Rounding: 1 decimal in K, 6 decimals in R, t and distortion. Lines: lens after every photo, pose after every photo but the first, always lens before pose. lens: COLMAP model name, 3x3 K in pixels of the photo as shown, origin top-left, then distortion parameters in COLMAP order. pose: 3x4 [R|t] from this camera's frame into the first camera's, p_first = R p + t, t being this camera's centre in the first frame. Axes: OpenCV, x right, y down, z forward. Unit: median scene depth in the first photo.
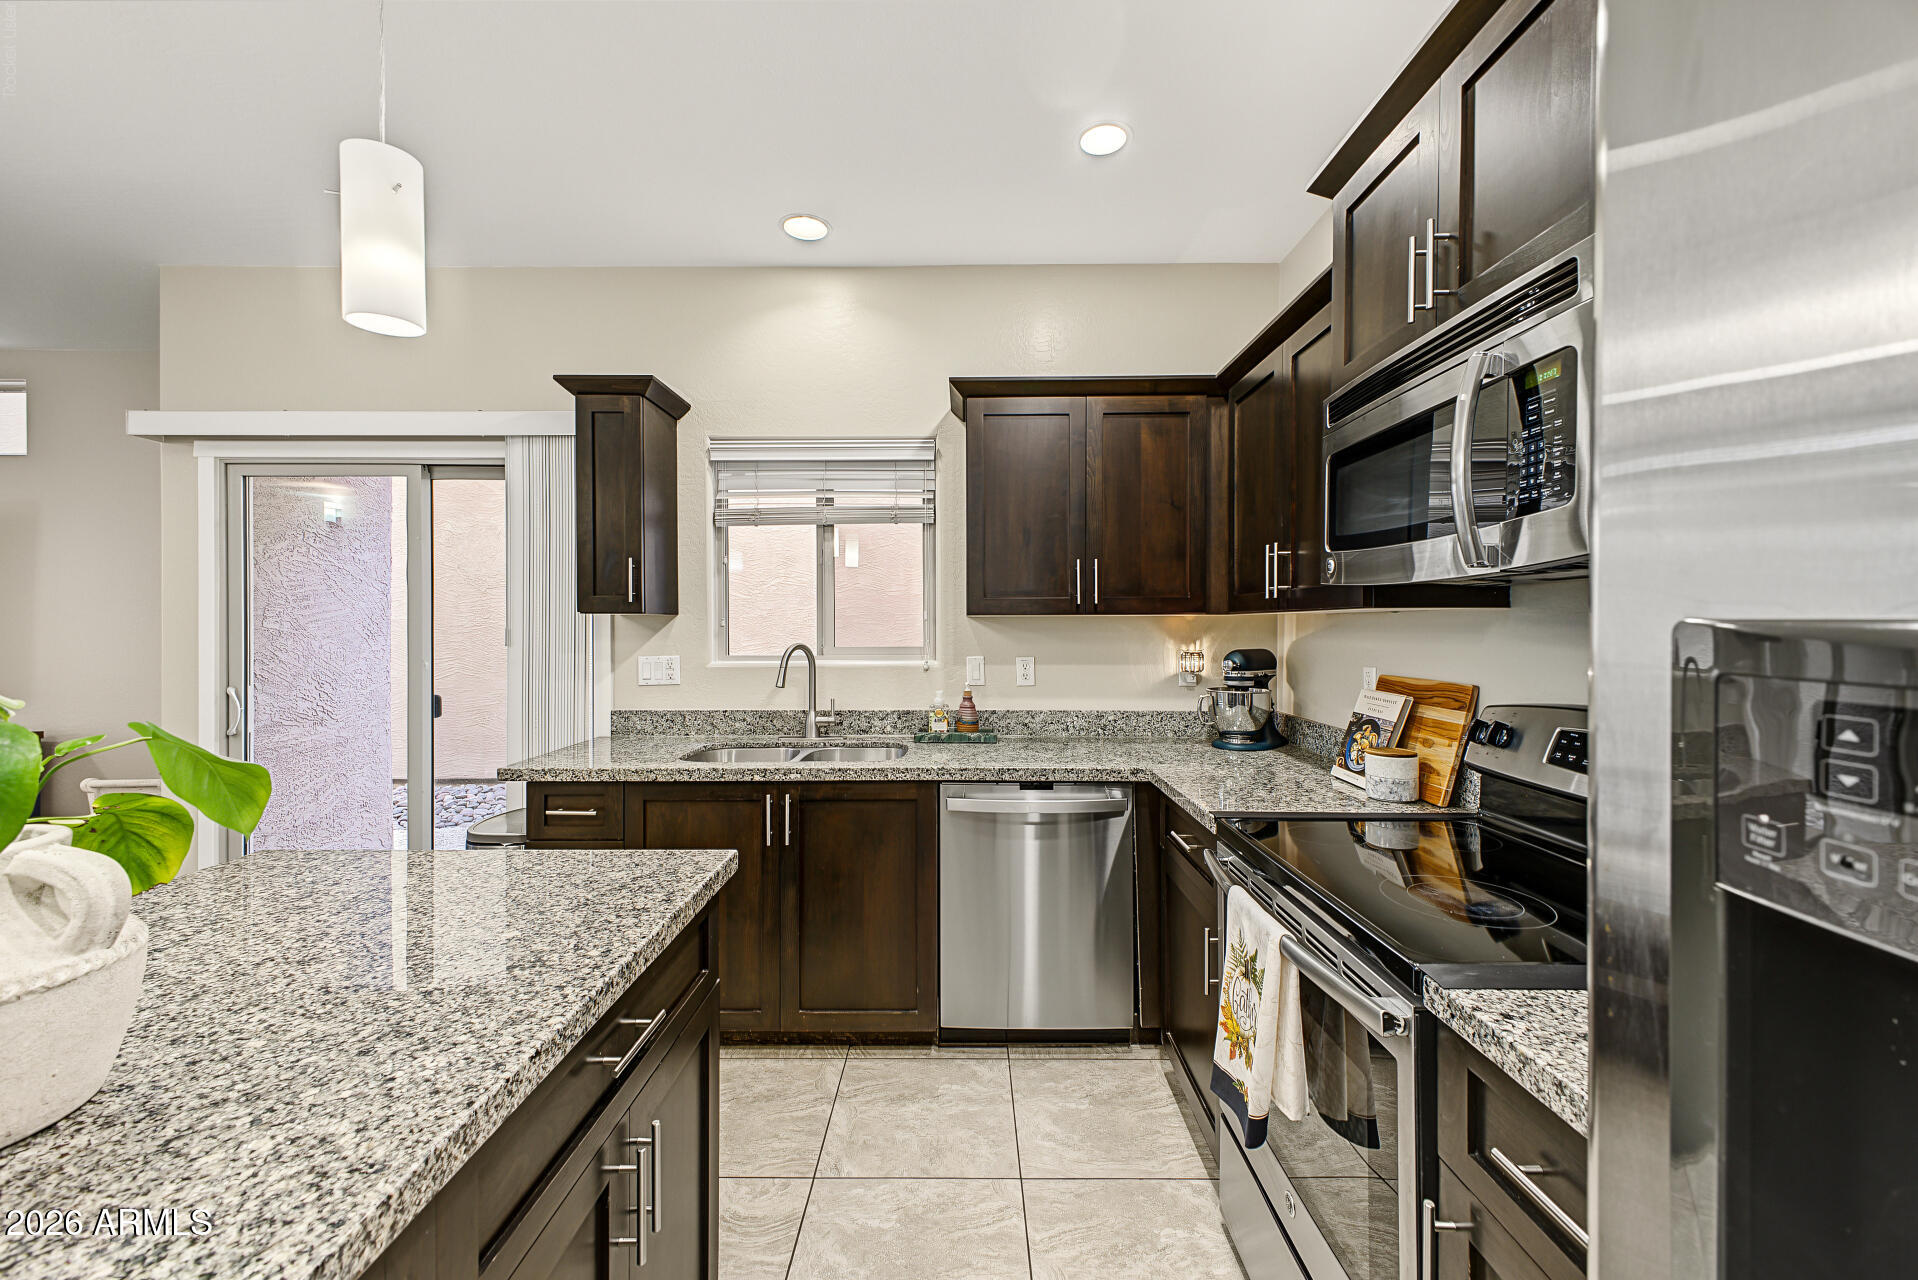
lens RADIAL K [[762.4, 0, 954.9], [0, 762.4, 635.0], [0, 0, 1]] dist [0.016344, -0.004003]
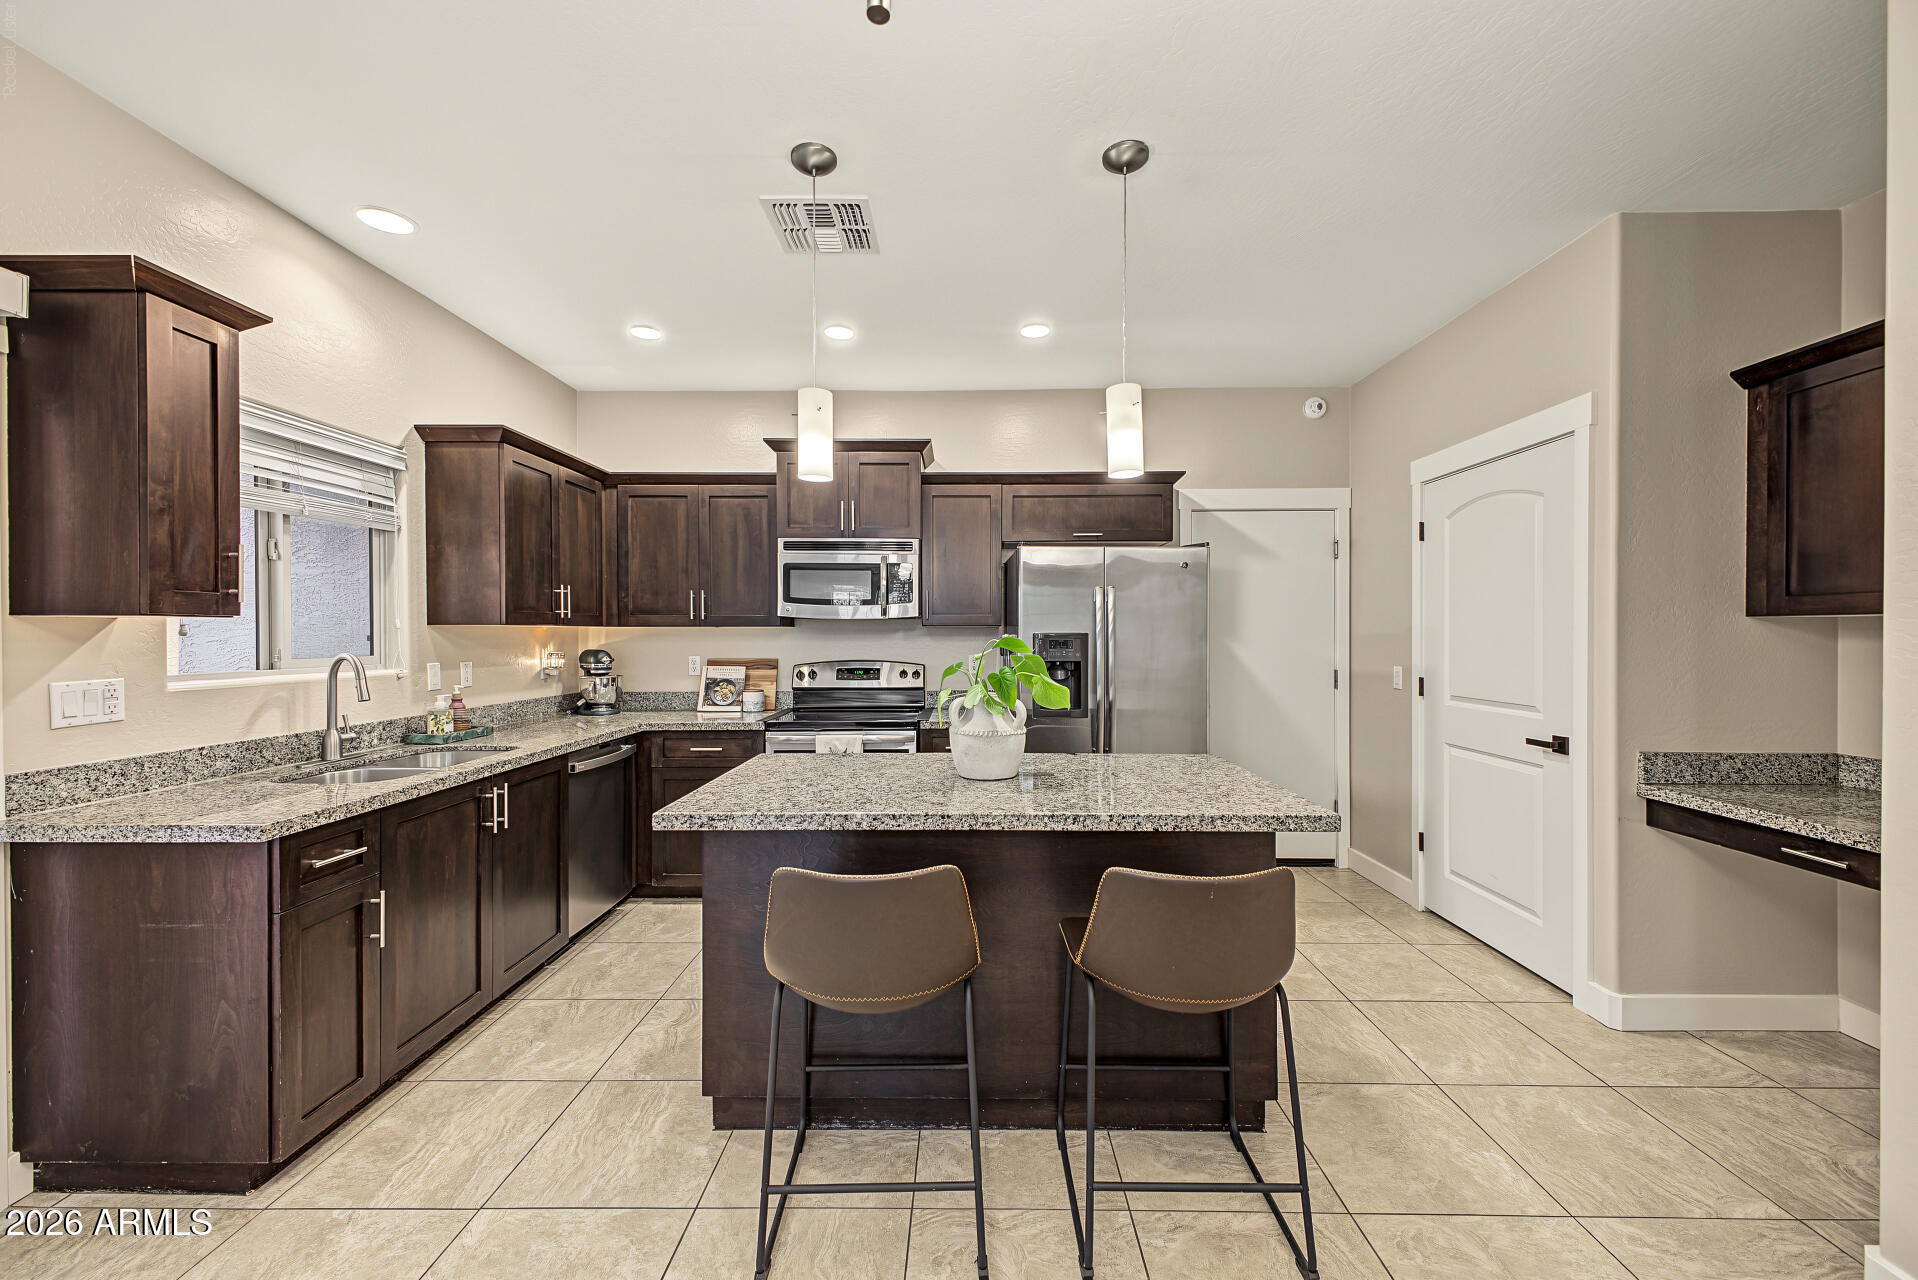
lens RADIAL K [[762.4, 0, 974.1], [0, 762.4, 635.7], [0, 0, 1]] dist [0.016344, -0.004003]
pose [[-0.006647, -0.001431, 0.999977, -1.093507], [0.015101, 0.999885, 0.001531, -0.000115], [-0.999864, 0.015111, -0.006625, 0.254393]]
